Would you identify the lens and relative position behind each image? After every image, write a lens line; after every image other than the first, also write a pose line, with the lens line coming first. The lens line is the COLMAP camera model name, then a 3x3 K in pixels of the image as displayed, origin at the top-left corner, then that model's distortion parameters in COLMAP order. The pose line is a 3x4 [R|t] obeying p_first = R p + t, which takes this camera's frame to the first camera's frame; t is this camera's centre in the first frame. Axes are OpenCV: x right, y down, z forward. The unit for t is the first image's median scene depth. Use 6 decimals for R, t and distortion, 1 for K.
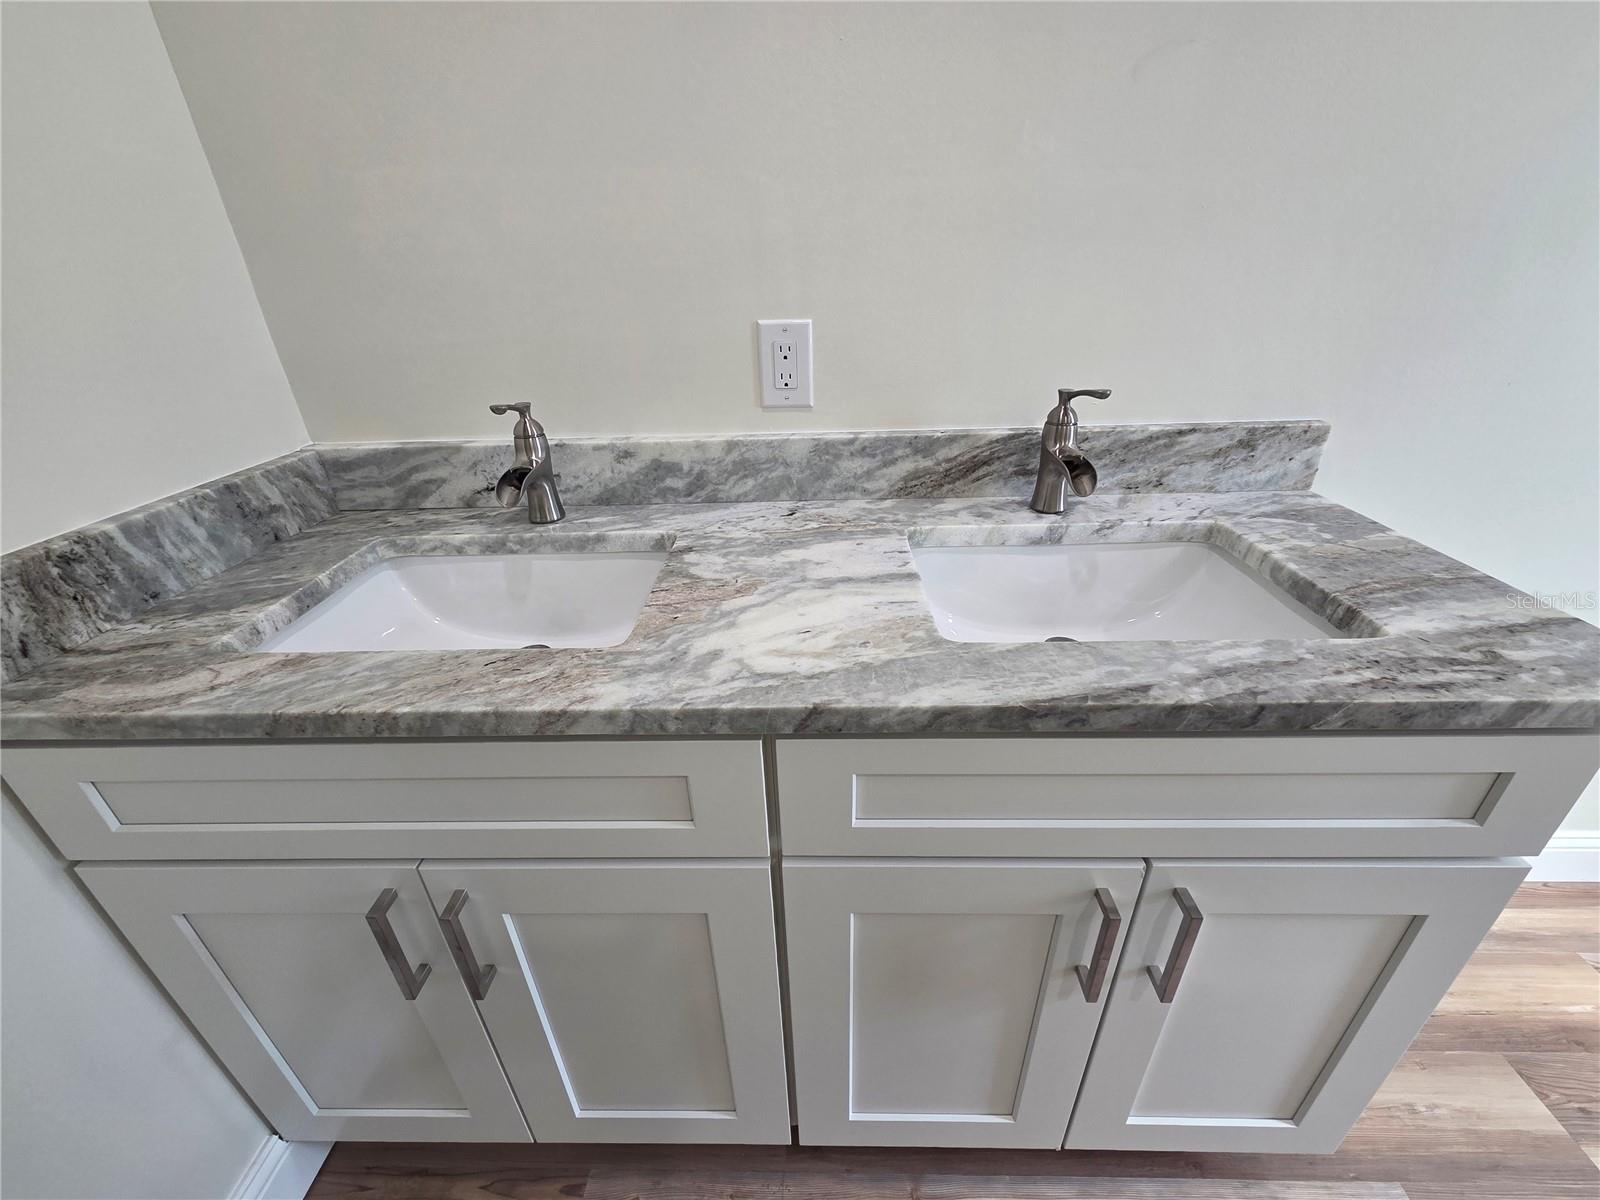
lens RADIAL K [[654.3, 0, 800.0], [0, 654.3, 600.0], [0, 0, 1]] dist [0.004848, -0.000896]
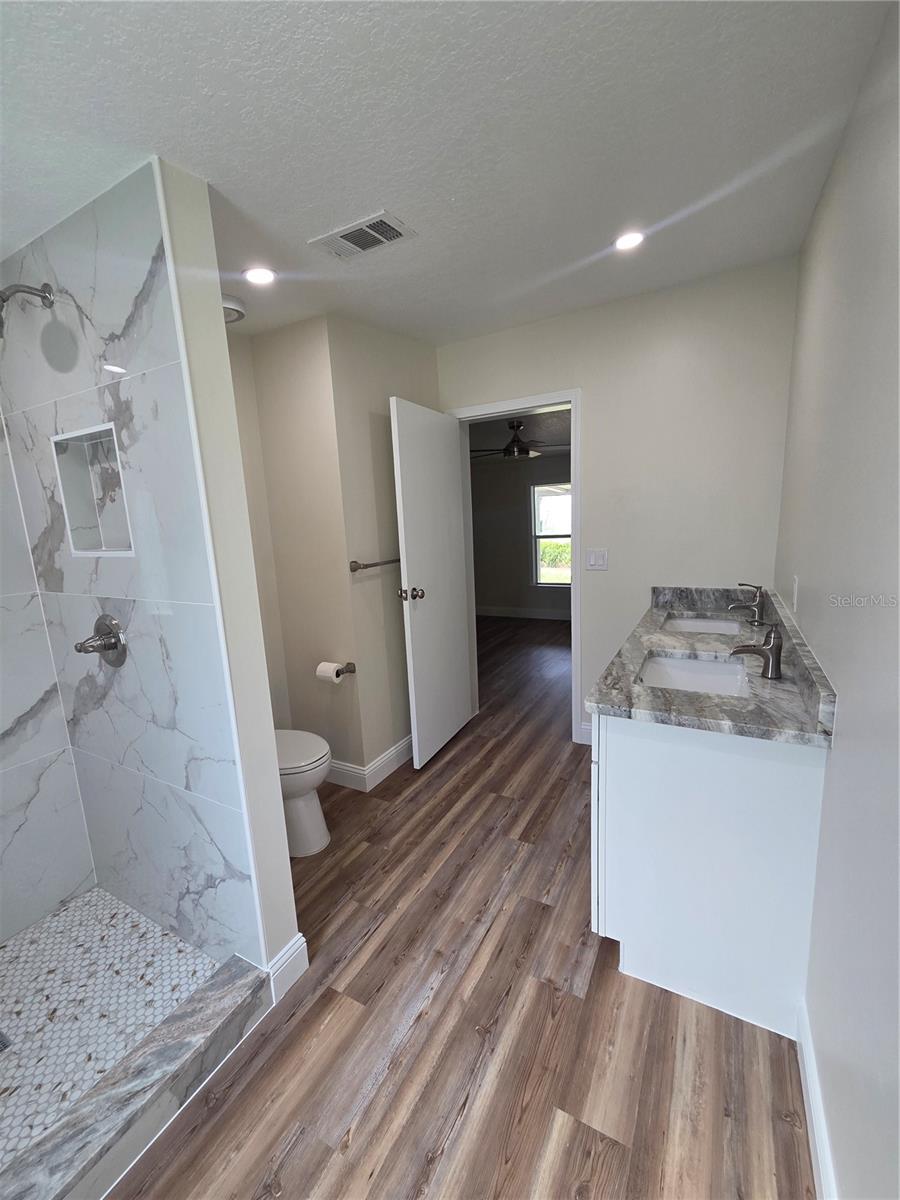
lens RADIAL K [[490.7, 0, 451.6], [0, 490.7, 602.5], [0, 0, 1]] dist [0.004848, -0.000896]
pose [[-0.451745, 0.203199, -0.868698, 2.834156], [-0.359017, 0.849989, 0.385520, -0.762715], [0.816721, 0.486035, -0.311026, 0.719664]]
